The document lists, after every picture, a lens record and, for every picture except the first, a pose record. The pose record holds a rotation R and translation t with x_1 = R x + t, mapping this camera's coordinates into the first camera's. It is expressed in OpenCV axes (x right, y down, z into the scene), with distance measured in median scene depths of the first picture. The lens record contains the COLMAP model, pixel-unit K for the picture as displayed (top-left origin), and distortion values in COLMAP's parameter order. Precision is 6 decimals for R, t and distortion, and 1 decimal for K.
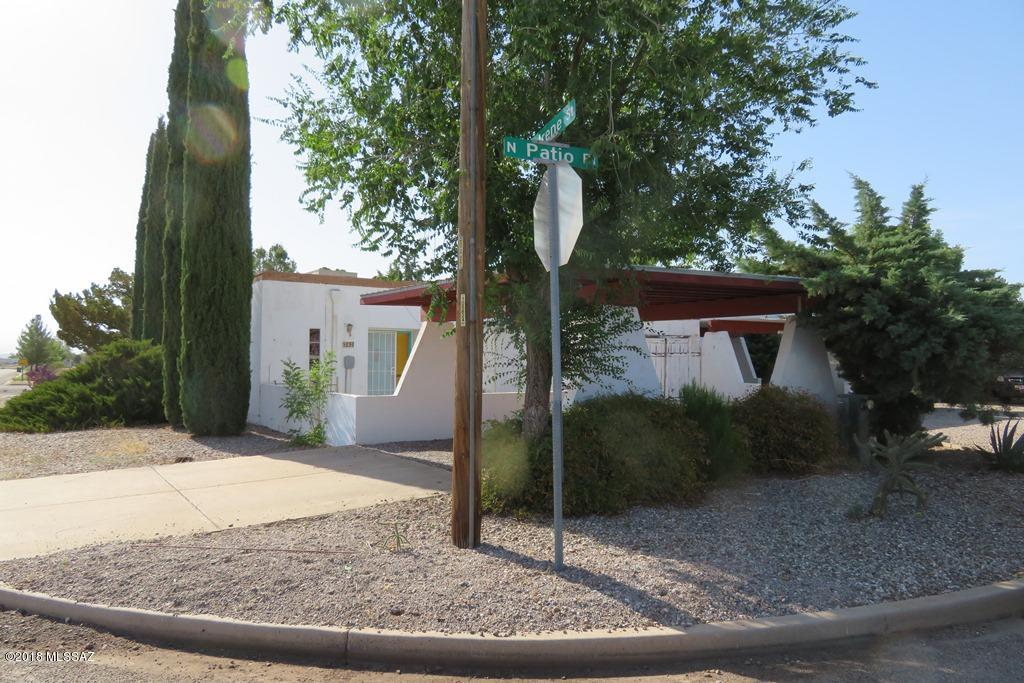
lens RADIAL K [[732.3, 0, 515.4], [0, 732.3, 341.9], [0, 0, 1]] dist [-0.006111, -0.003718]
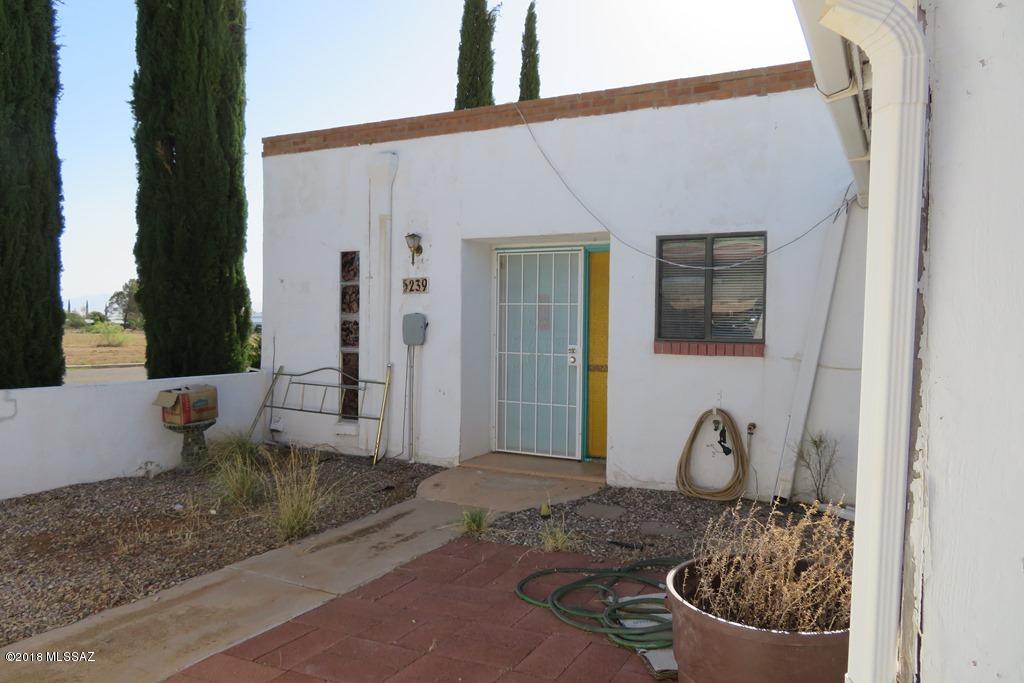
lens RADIAL K [[732.3, 0, 505.7], [0, 732.3, 342.3], [0, 0, 1]] dist [-0.006111, -0.003718]
pose [[0.494276, 0.019717, -0.869082, 0.245531], [0.013687, 0.999442, 0.030459, 0.038778], [0.869197, -0.026950, 0.493730, 1.415878]]
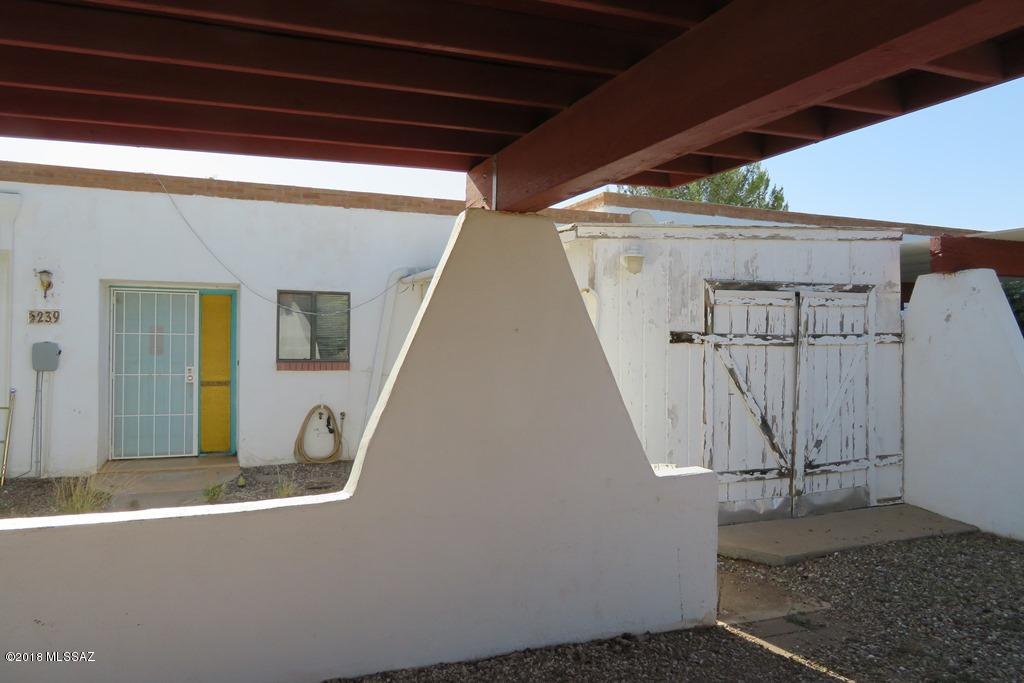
lens RADIAL K [[732.3, 0, 515.1], [0, 732.3, 335.9], [0, 0, 1]] dist [-0.006111, -0.003718]
pose [[0.983403, -0.001511, -0.181431, 0.222165], [0.004236, 0.999884, 0.014631, 0.016353], [0.181387, -0.015157, 0.983295, 1.034777]]
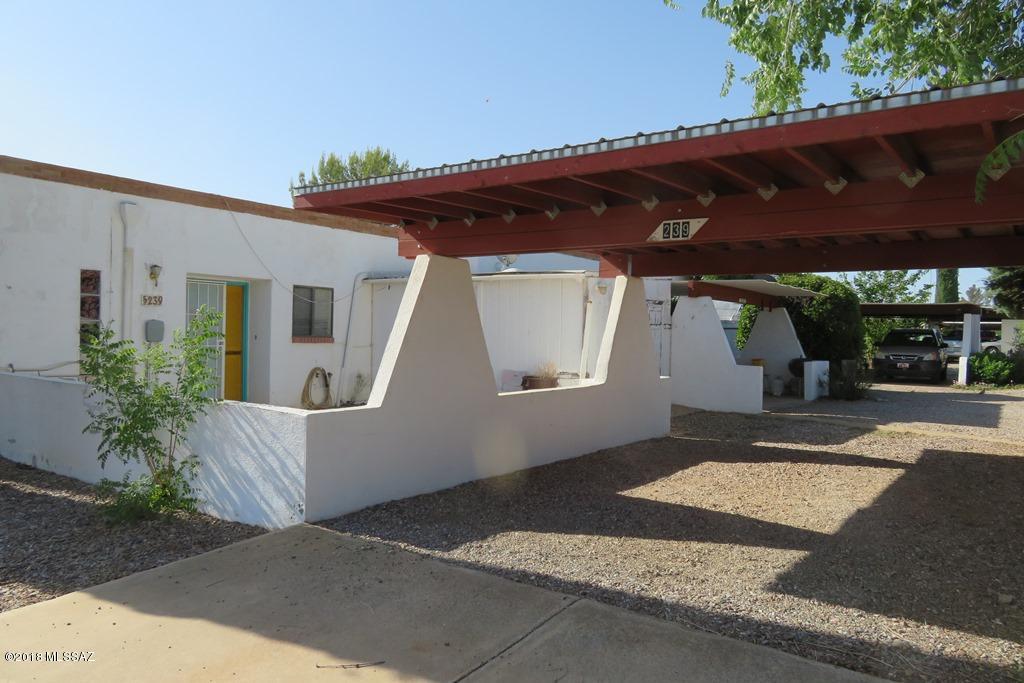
lens RADIAL K [[732.3, 0, 513.3], [0, 732.3, 340.7], [0, 0, 1]] dist [-0.006111, -0.003718]
pose [[0.931894, 0.007825, 0.362647, -0.288067], [-0.023117, 0.999016, 0.037848, 0.011429], [-0.361994, -0.043654, 0.931158, 0.597929]]
